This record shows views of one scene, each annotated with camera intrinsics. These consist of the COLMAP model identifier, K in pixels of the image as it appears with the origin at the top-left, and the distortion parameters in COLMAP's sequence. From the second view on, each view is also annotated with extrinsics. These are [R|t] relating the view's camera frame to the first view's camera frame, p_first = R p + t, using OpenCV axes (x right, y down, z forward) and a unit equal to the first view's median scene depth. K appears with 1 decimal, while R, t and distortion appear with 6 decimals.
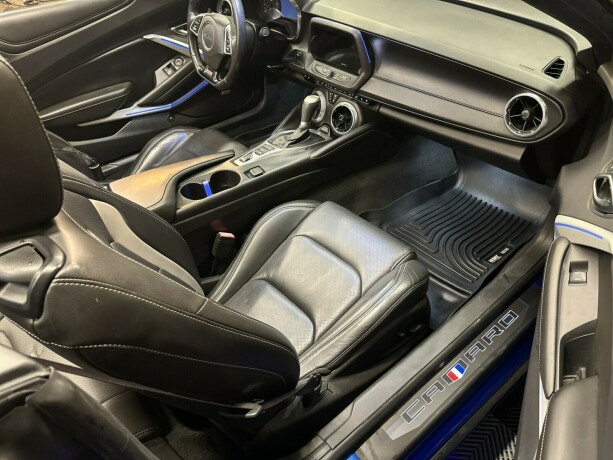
lens RADIAL K [[431.4, 0, 306.3], [0, 431.4, 229.9], [0, 0, 1]] dist [0.026150, -0.033129]
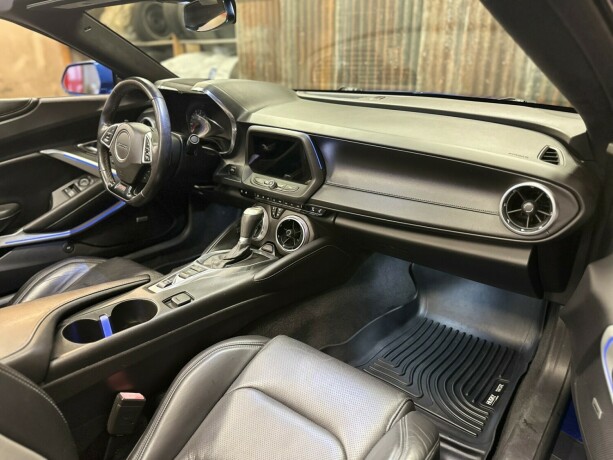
lens RADIAL K [[442.6, 0, 317.2], [0, 442.6, 230.5], [0, 0, 1]] dist [0.078830, -0.122883]
pose [[0.980706, -0.012145, 0.195110, -0.032732], [0.073152, 0.948354, -0.308664, 0.003300], [-0.181285, 0.316981, 0.930945, 0.203352]]
